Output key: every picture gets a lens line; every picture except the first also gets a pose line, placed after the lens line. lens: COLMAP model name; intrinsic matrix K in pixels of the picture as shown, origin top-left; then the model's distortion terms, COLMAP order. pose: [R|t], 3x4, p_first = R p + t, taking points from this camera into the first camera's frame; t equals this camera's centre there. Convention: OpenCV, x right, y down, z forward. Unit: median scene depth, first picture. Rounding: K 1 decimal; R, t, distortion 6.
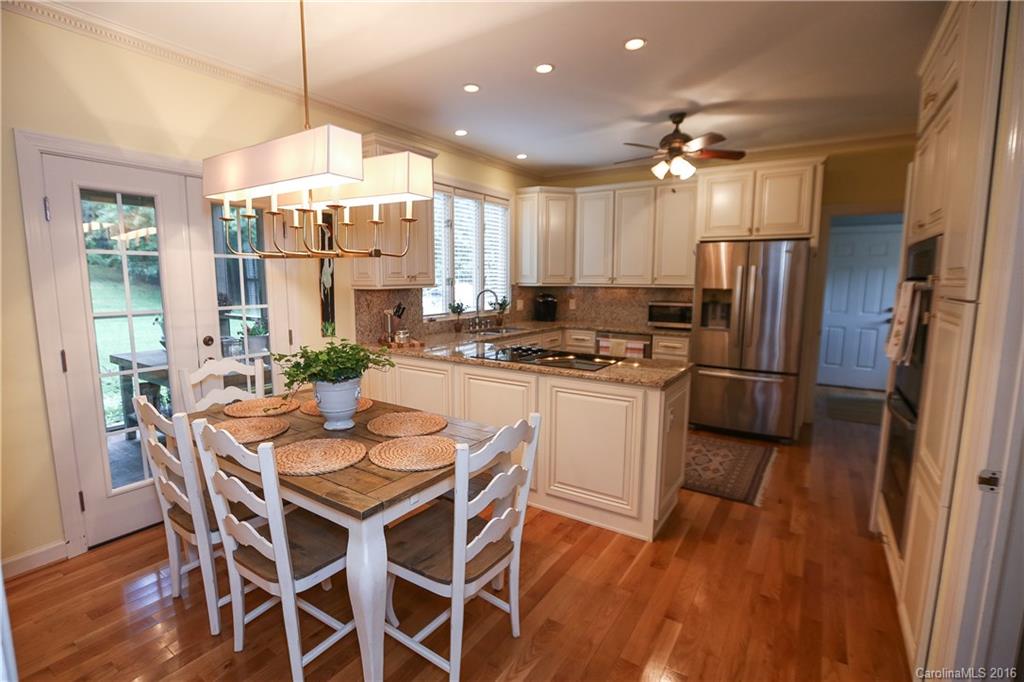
lens RADIAL K [[475.0, 0, 513.6], [0, 475.0, 339.3], [0, 0, 1]] dist [-0.036606, 0.007000]
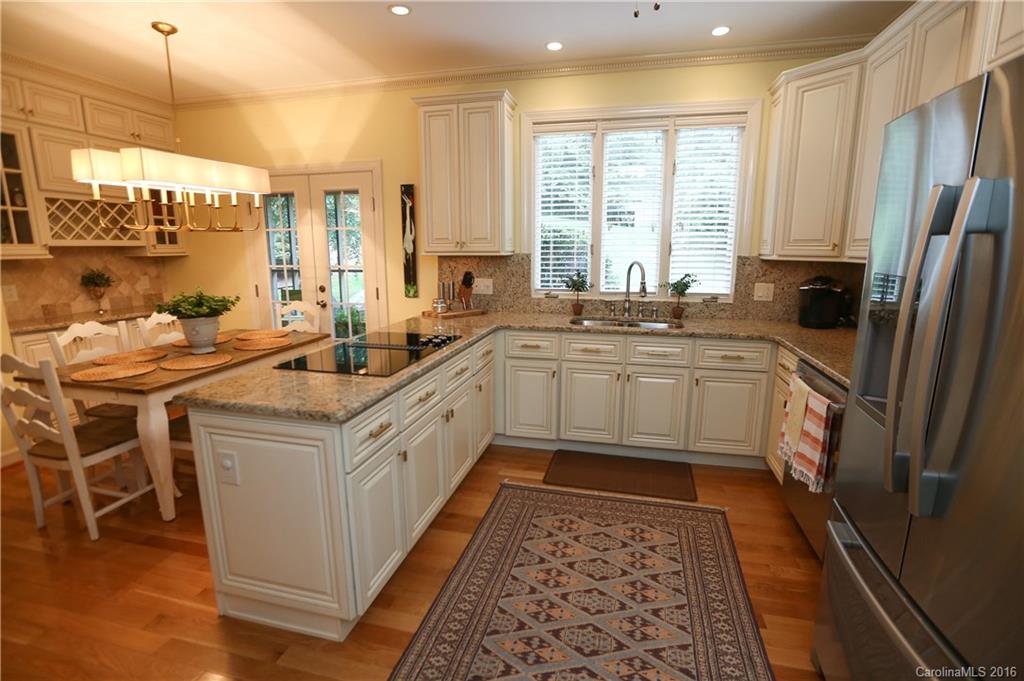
lens RADIAL K [[475.0, 0, 516.3], [0, 475.0, 344.1], [0, 0, 1]] dist [-0.036606, 0.007000]
pose [[0.343468, 0.180828, -0.921591, 0.695166], [-0.124178, 0.981417, 0.146287, -0.085561], [0.930919, 0.064196, 0.359540, 0.776019]]
